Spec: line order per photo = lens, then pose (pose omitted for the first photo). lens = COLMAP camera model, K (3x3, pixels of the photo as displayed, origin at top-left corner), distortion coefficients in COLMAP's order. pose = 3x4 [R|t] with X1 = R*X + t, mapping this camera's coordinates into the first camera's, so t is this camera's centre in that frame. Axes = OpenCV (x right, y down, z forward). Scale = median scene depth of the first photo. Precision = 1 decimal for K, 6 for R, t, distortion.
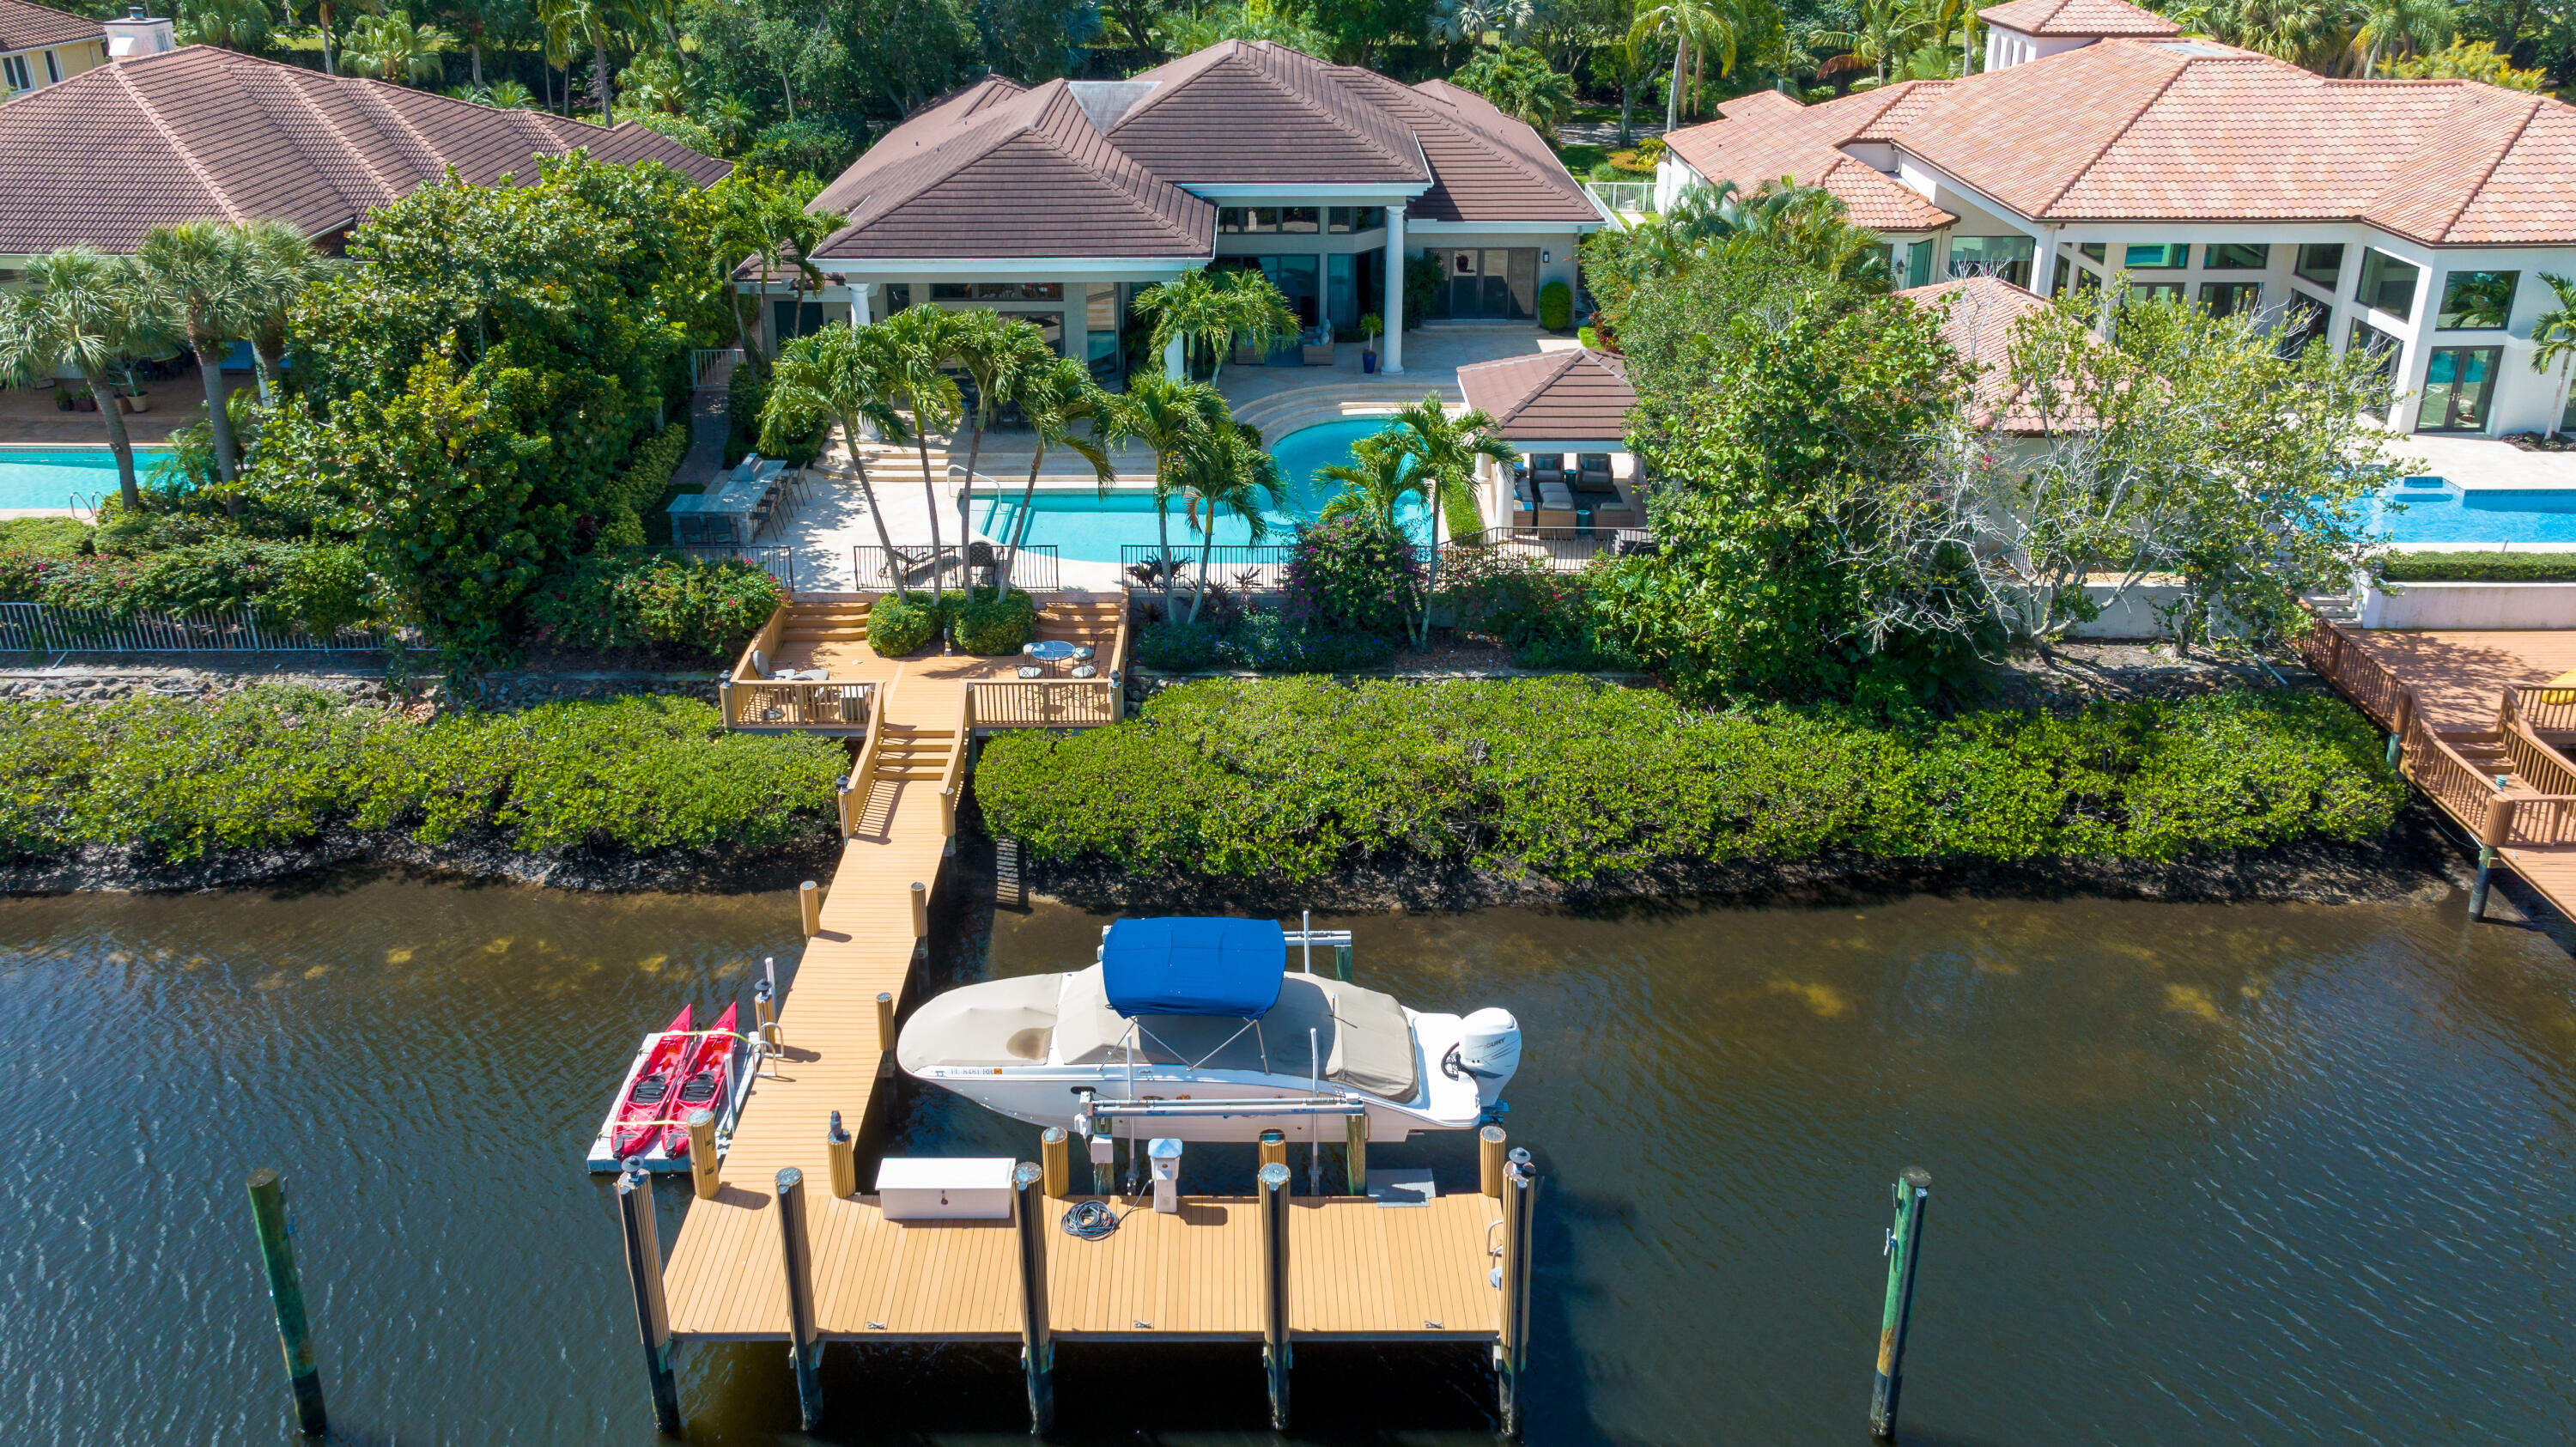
lens RADIAL K [[1821.9, 0, 1299.4], [0, 1821.9, 728.9], [0, 0, 1]] dist [-0.022464, 0.045767]
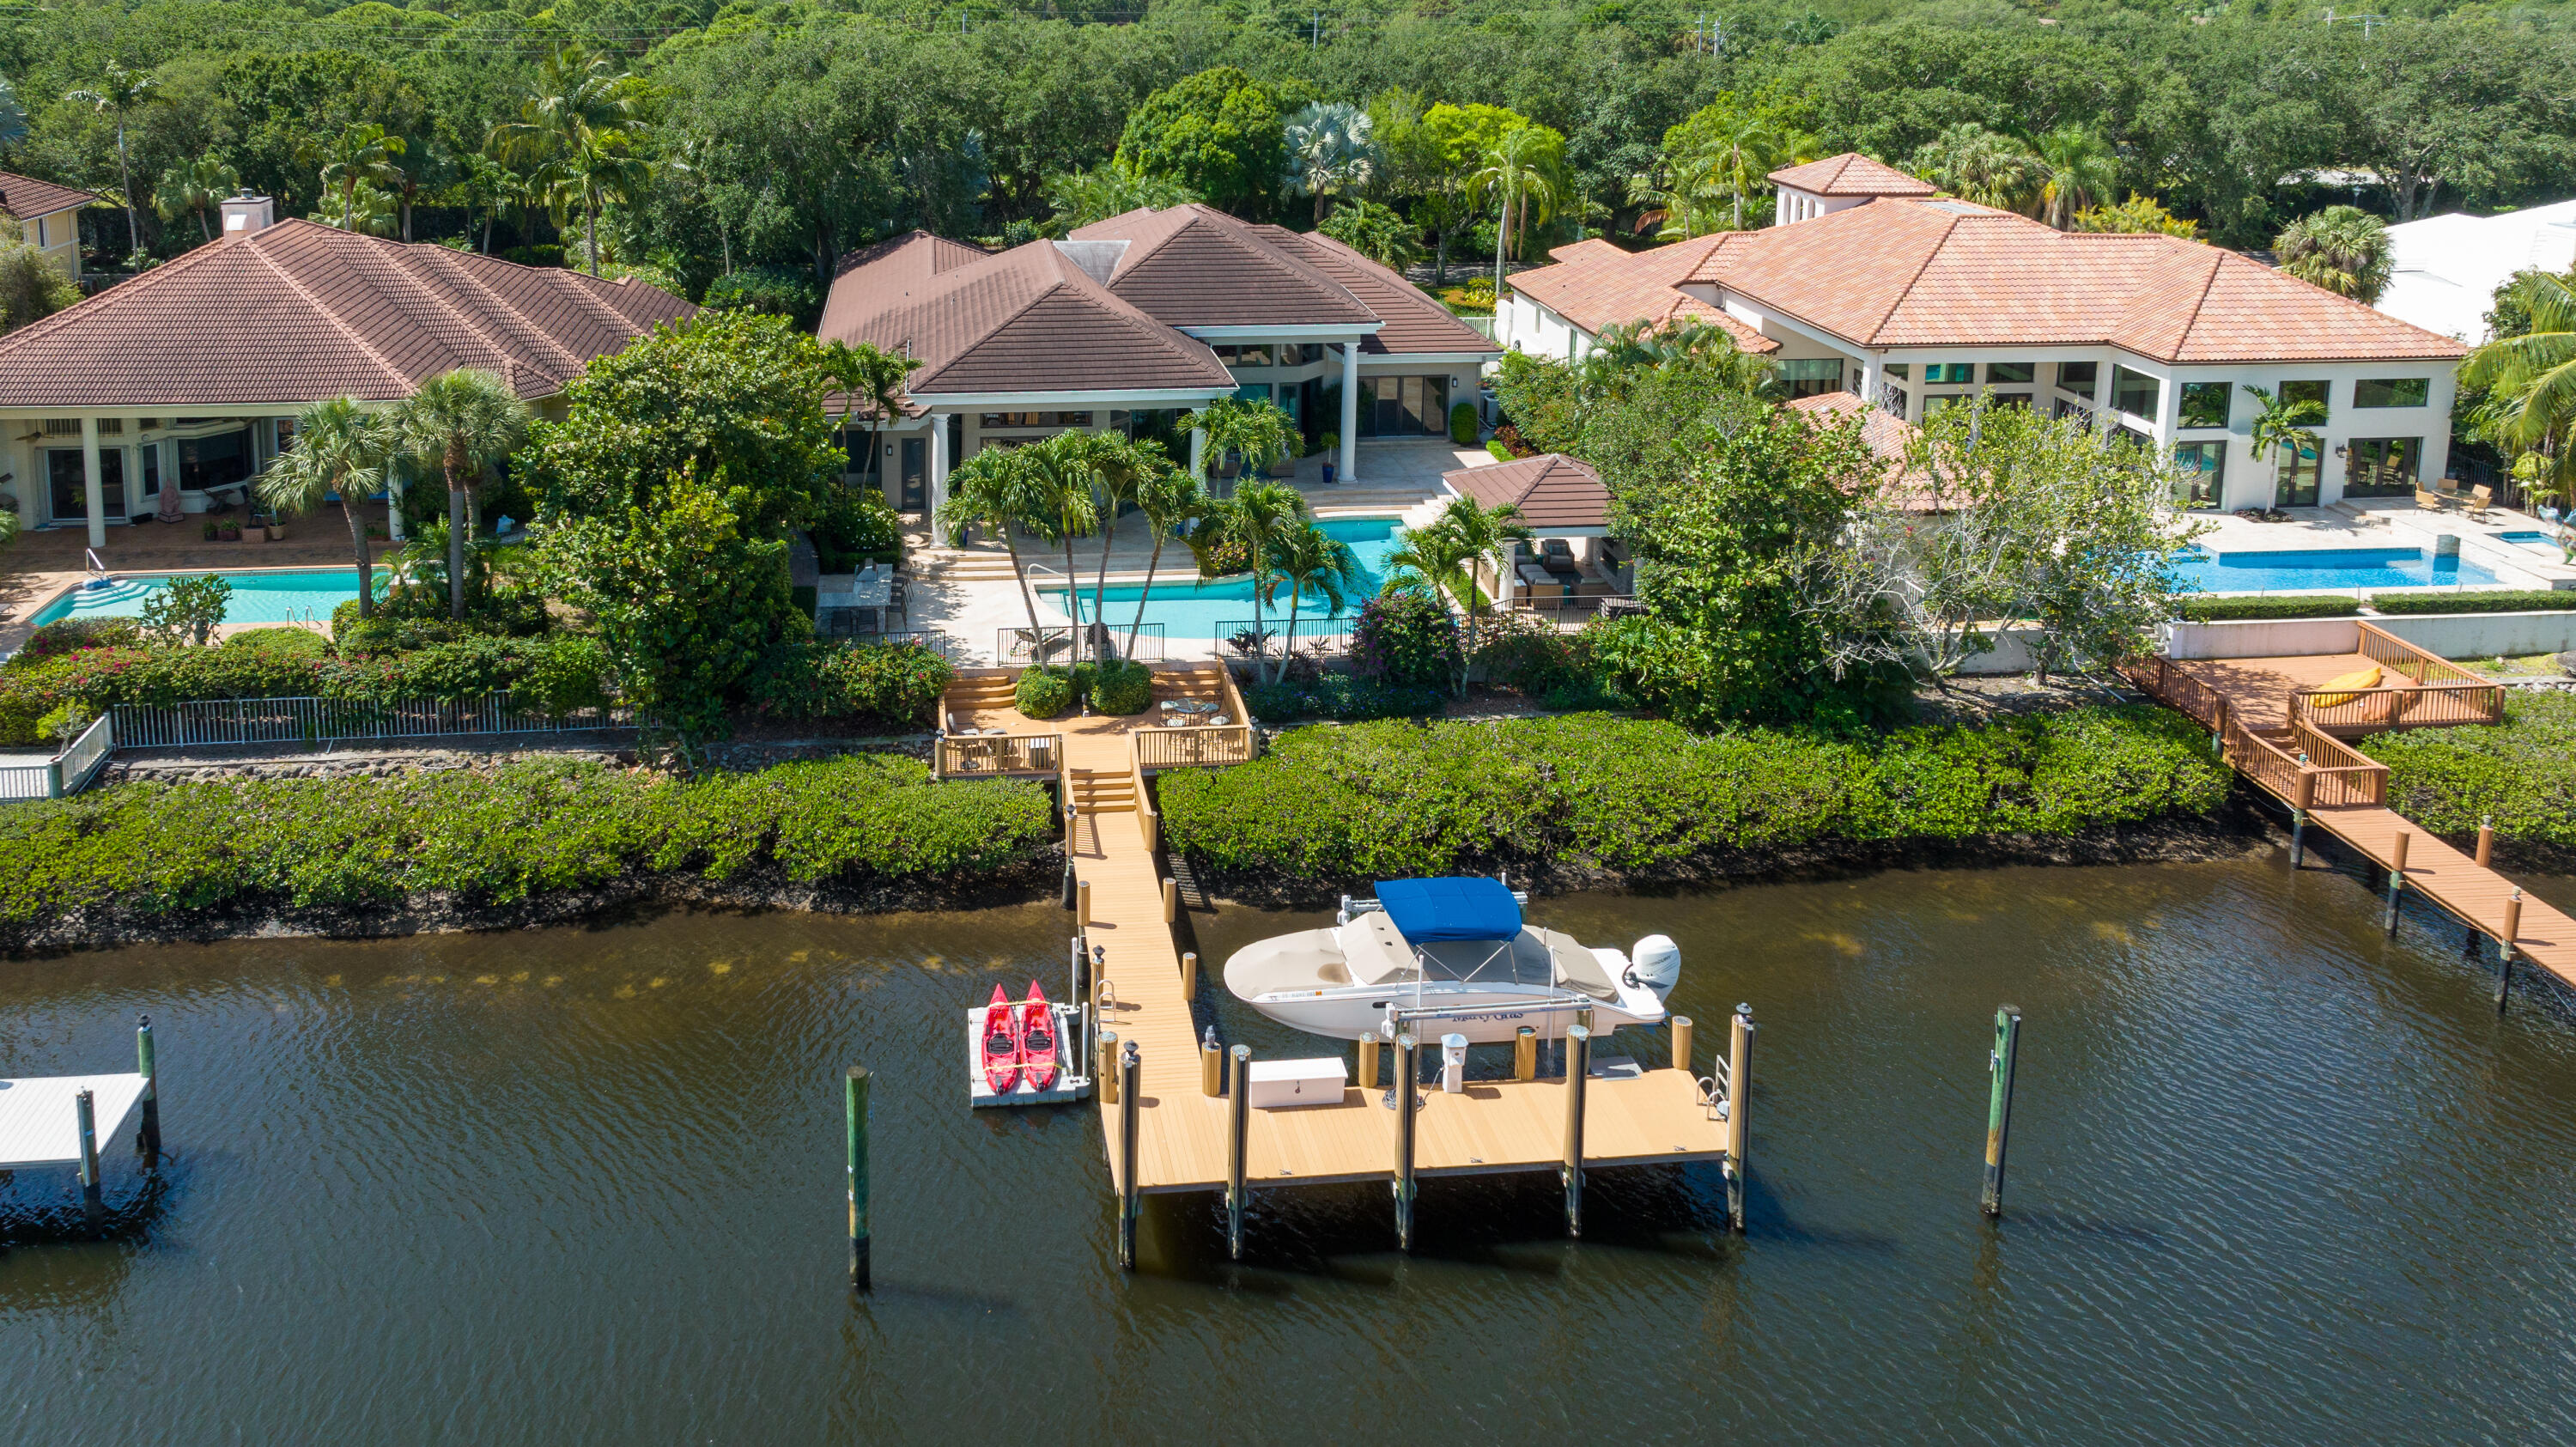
lens RADIAL K [[1793.9, 0, 1319.3], [0, 1793.9, 594.6], [0, 0, 1]] dist [-0.002812, 0.002873]
pose [[0.990987, -0.031401, 0.130229, -0.201274], [0.048916, 0.989832, -0.133563, 0.047170], [-0.124711, 0.138730, 0.982446, -0.193766]]
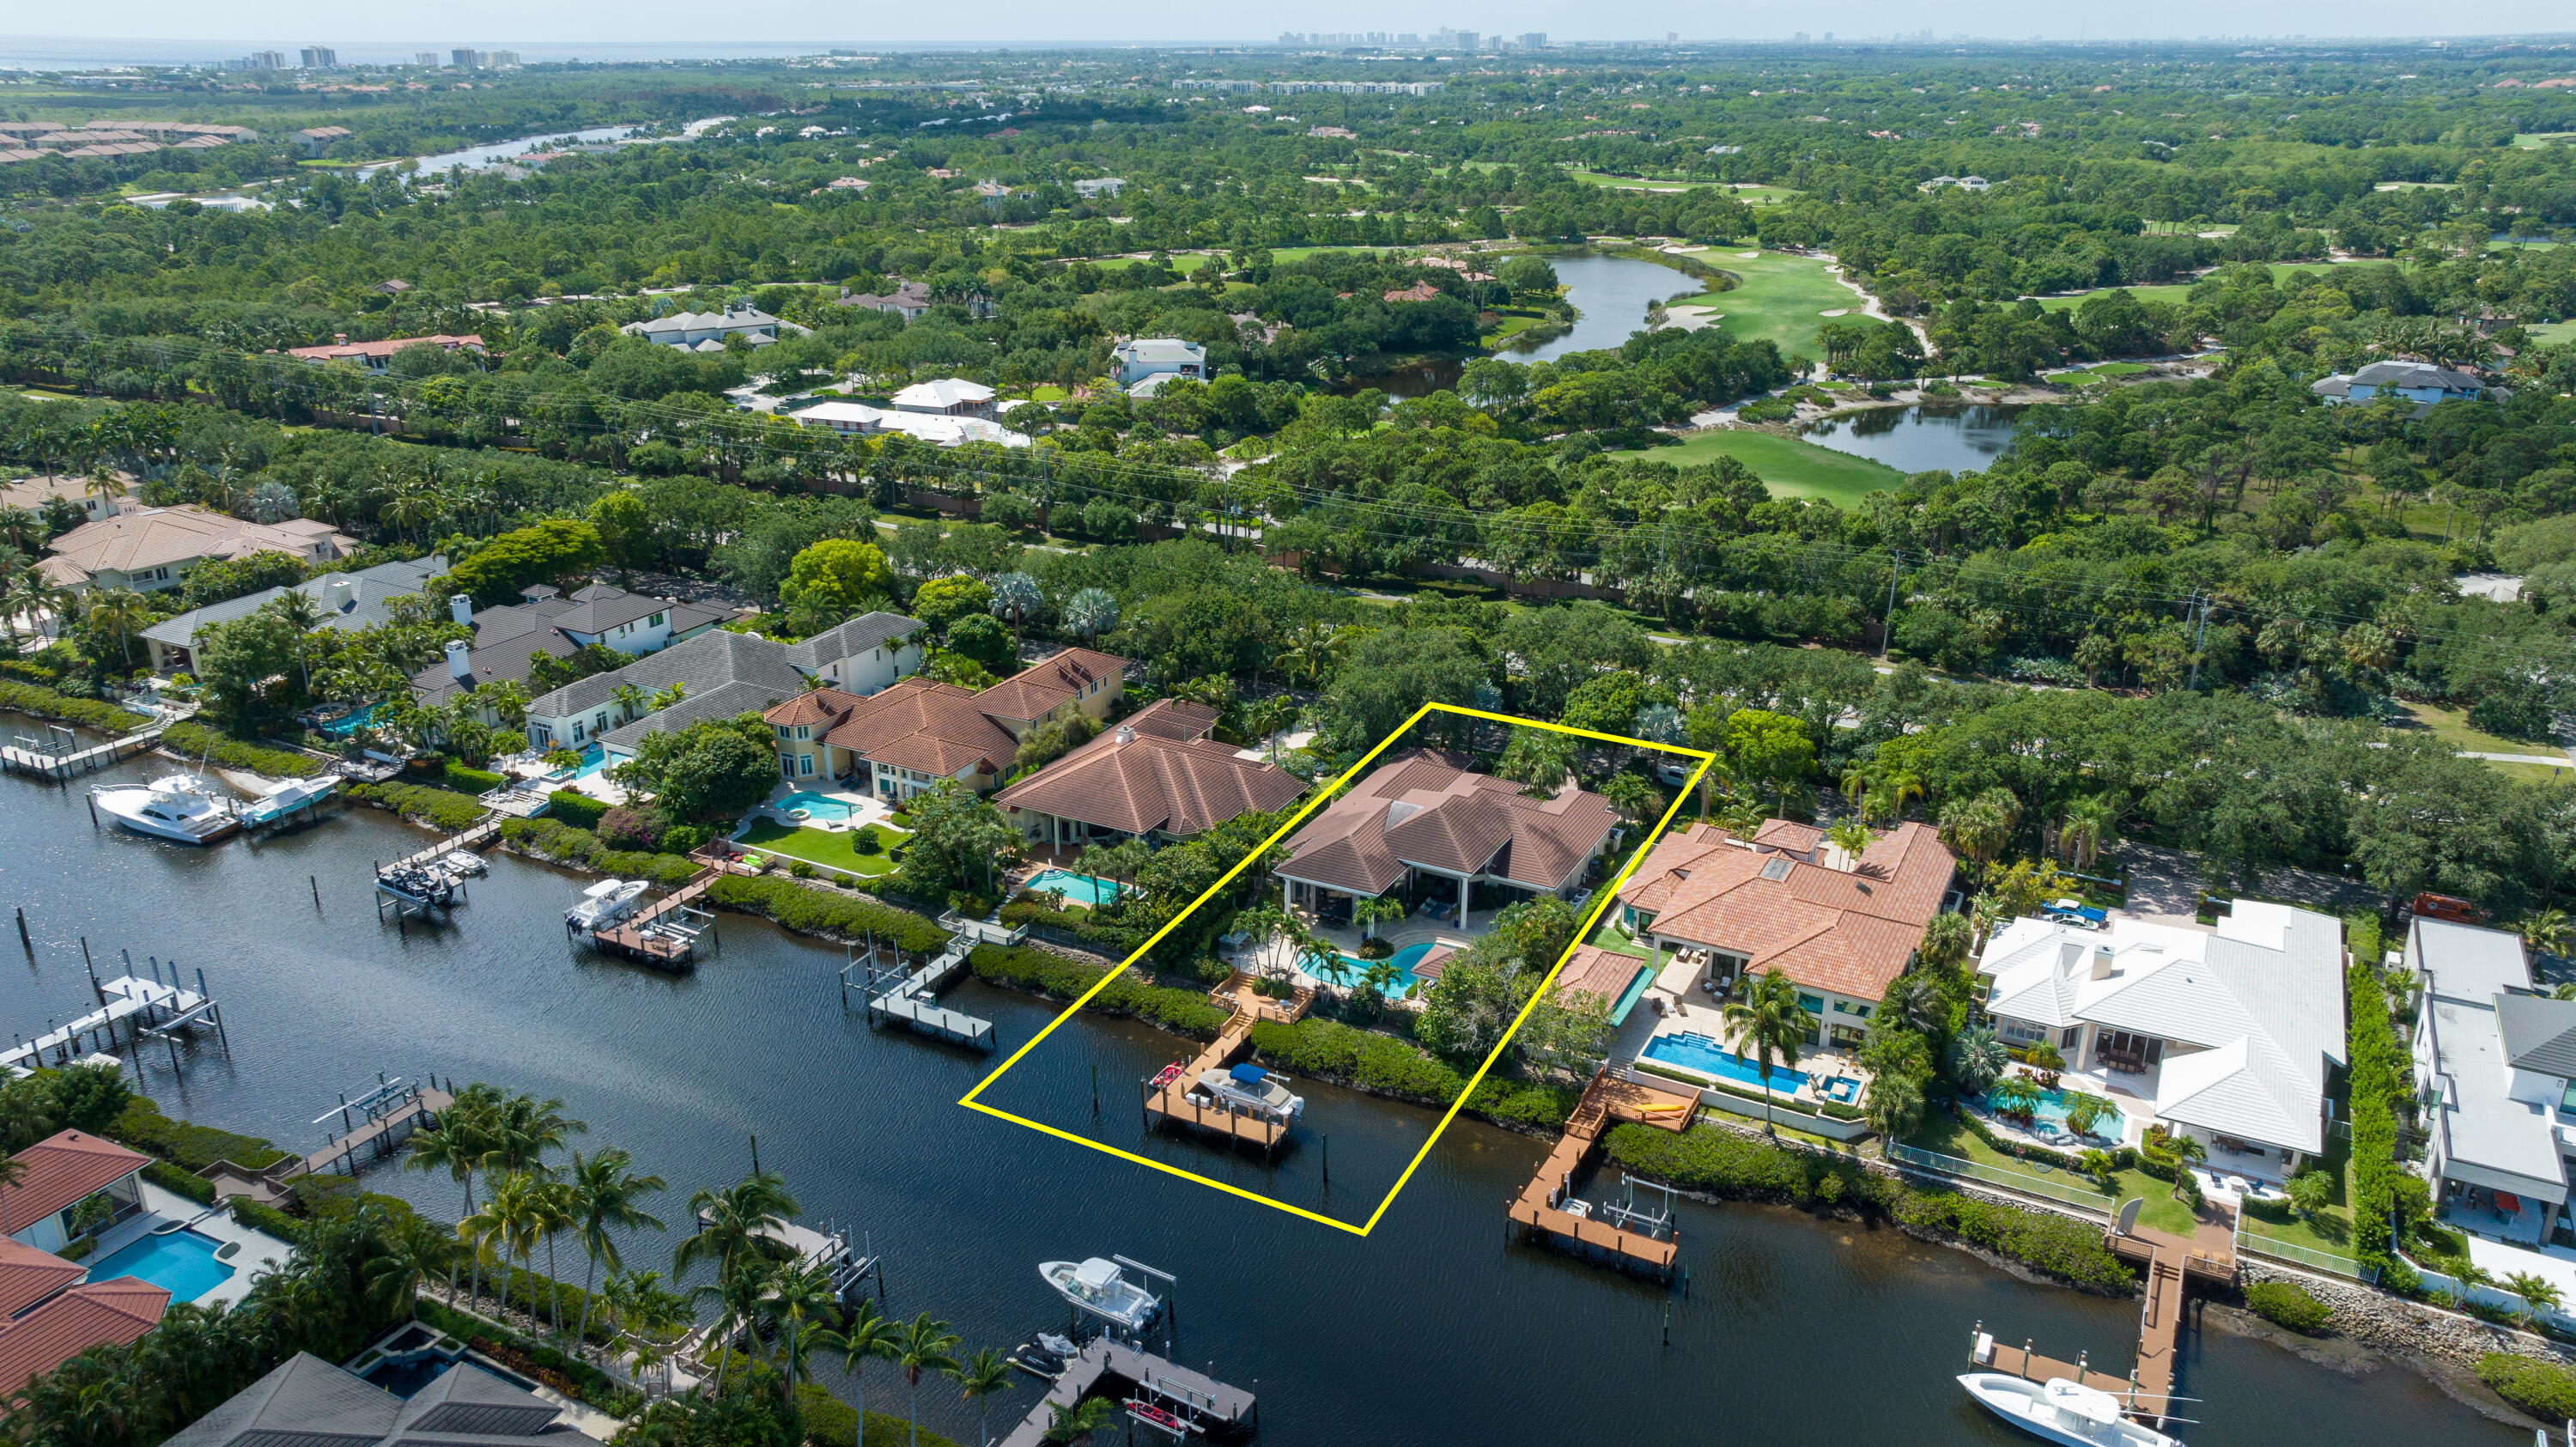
lens RADIAL K [[1821.9, 0, 1299.4], [0, 1821.9, 728.9], [0, 0, 1]] dist [-0.022464, 0.045767]
pose [[0.886347, 0.169283, -0.430967, 1.470005], [-0.219488, 0.973161, -0.069155, -0.345938], [0.407694, 0.155888, 0.899714, -2.610745]]
